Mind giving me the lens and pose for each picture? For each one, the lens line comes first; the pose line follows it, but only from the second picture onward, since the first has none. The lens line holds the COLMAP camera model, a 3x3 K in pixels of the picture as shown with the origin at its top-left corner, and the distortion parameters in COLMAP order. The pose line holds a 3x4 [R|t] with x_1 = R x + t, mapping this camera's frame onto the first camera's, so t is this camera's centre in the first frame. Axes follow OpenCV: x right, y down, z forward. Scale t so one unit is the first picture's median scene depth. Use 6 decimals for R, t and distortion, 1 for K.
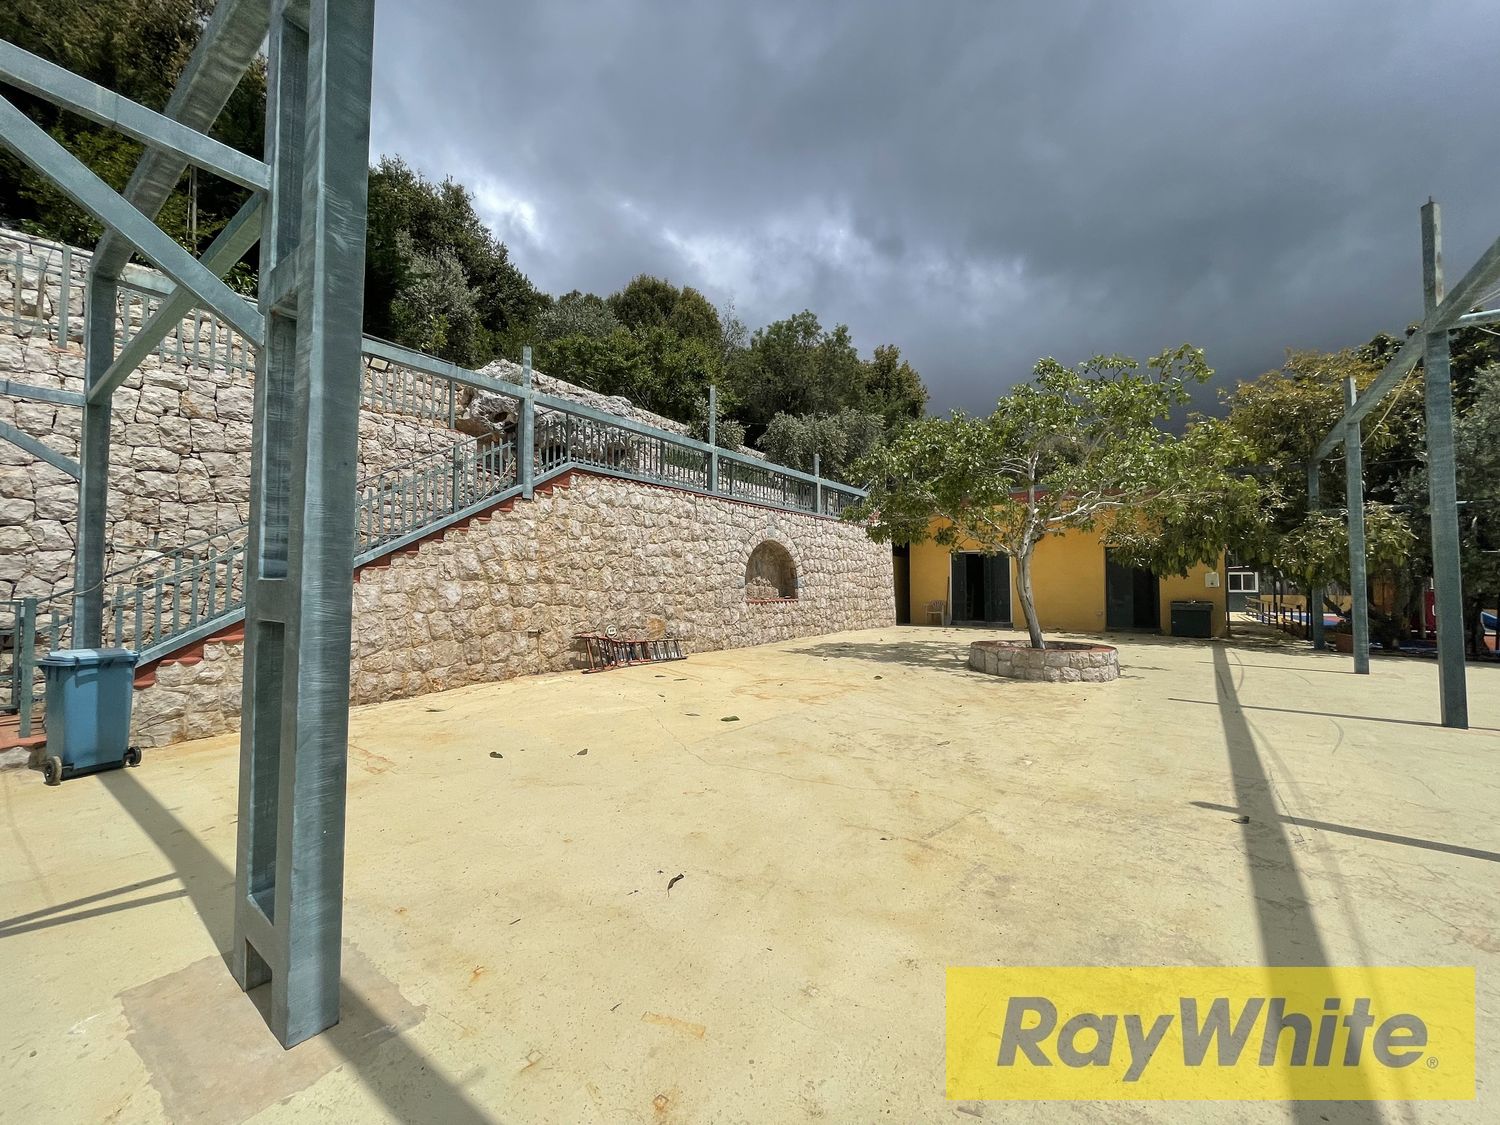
lens RADIAL K [[608.7, 0, 756.6], [0, 608.7, 559.9], [0, 0, 1]] dist [-0.003155, 0.000207]
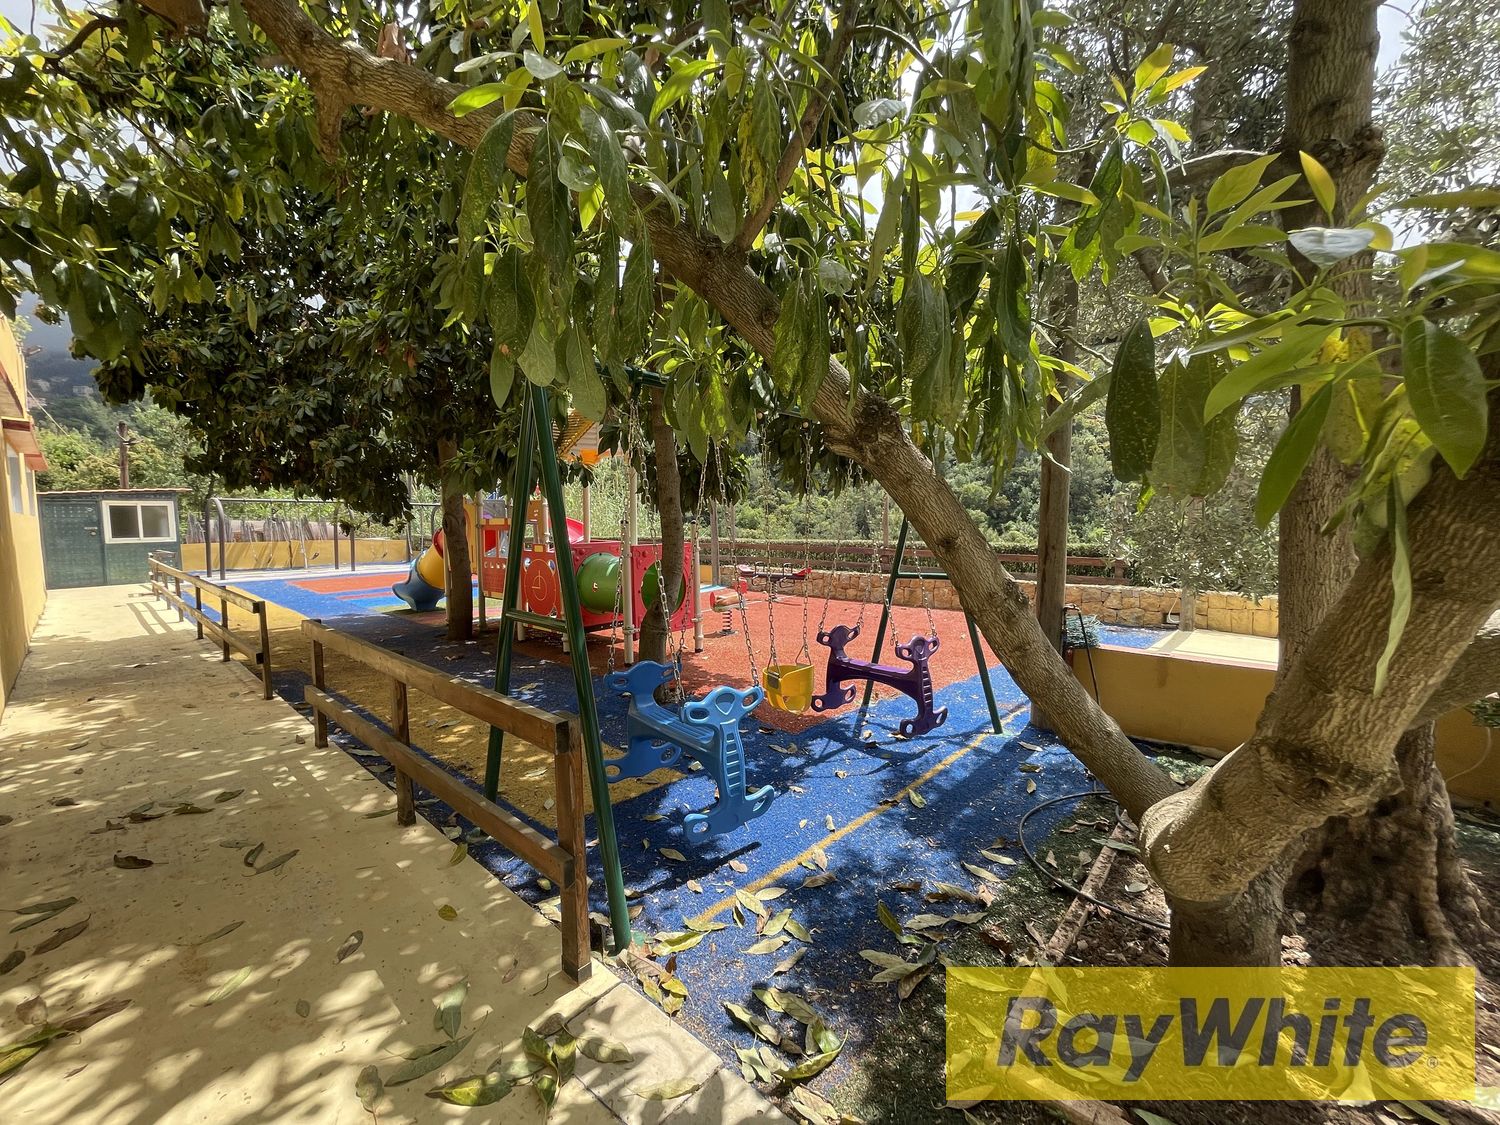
lens RADIAL K [[608.7, 0, 762.0], [0, 608.7, 569.7], [0, 0, 1]] dist [-0.003155, 0.000207]
pose [[0.105150, -0.085352, 0.990787, 0.921262], [-0.032282, 0.995492, 0.089183, 0.038824], [-0.993932, -0.041362, 0.101921, 1.139080]]
